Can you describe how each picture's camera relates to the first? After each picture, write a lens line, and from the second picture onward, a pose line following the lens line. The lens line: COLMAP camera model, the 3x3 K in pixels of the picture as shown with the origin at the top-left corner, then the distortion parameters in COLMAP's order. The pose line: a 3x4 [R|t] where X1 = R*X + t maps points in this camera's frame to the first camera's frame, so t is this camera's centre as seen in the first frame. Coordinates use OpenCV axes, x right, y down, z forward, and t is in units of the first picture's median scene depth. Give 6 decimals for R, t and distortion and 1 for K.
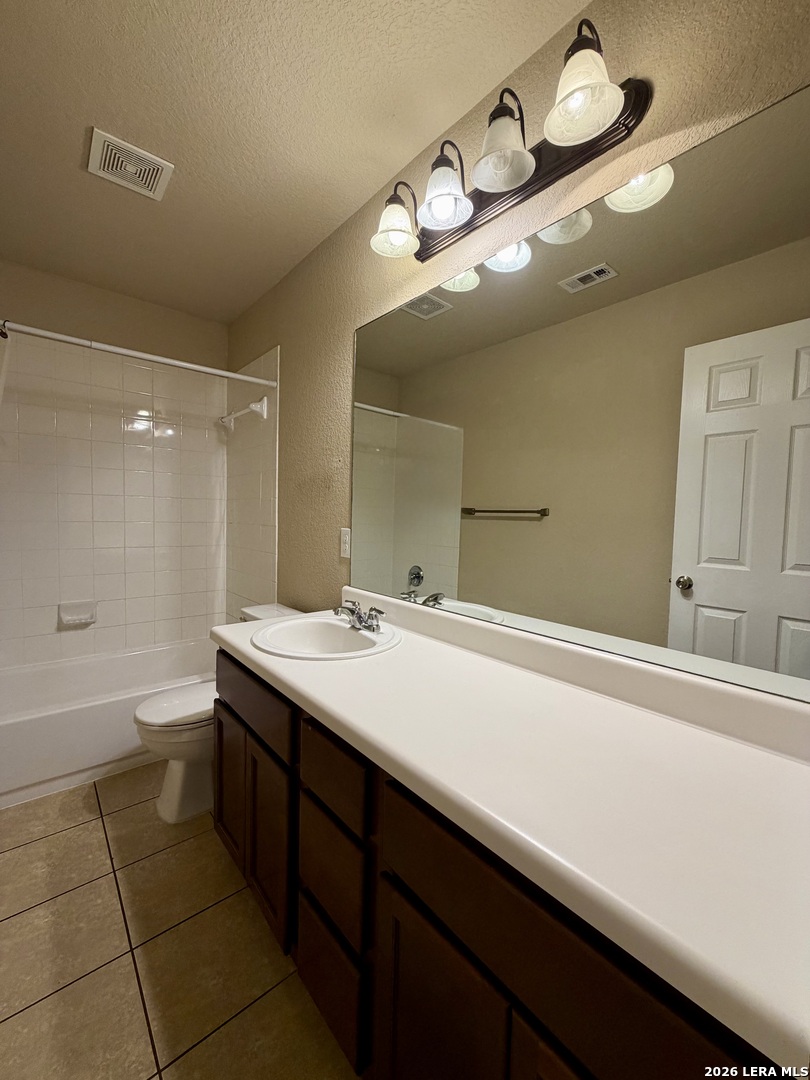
lens RADIAL K [[430.2, 0, 400.2], [0, 430.2, 541.7], [0, 0, 1]] dist [-0.000114, 0.000509]
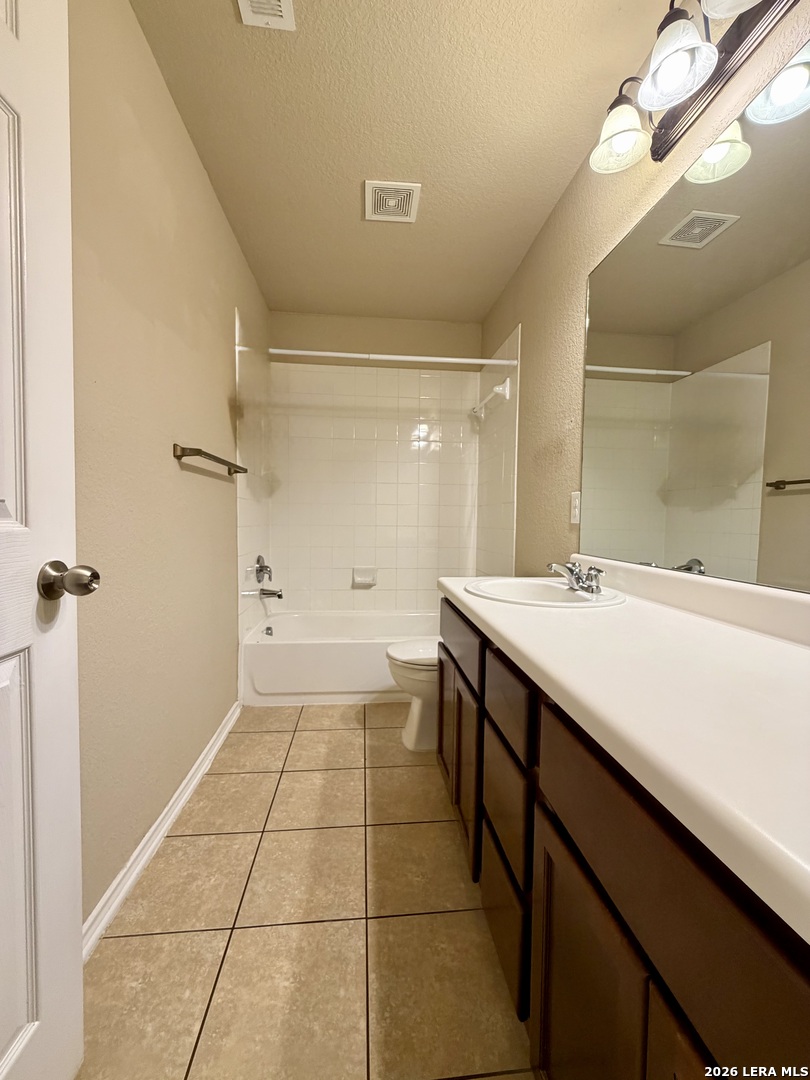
lens RADIAL K [[430.2, 0, 411.9], [0, 430.2, 547.8], [0, 0, 1]] dist [-0.000114, 0.000509]
pose [[0.820821, 0.017048, -0.570931, 0.130522], [-0.027785, 0.999563, -0.010100, 0.122767], [0.570510, 0.024154, 0.820936, 0.035596]]
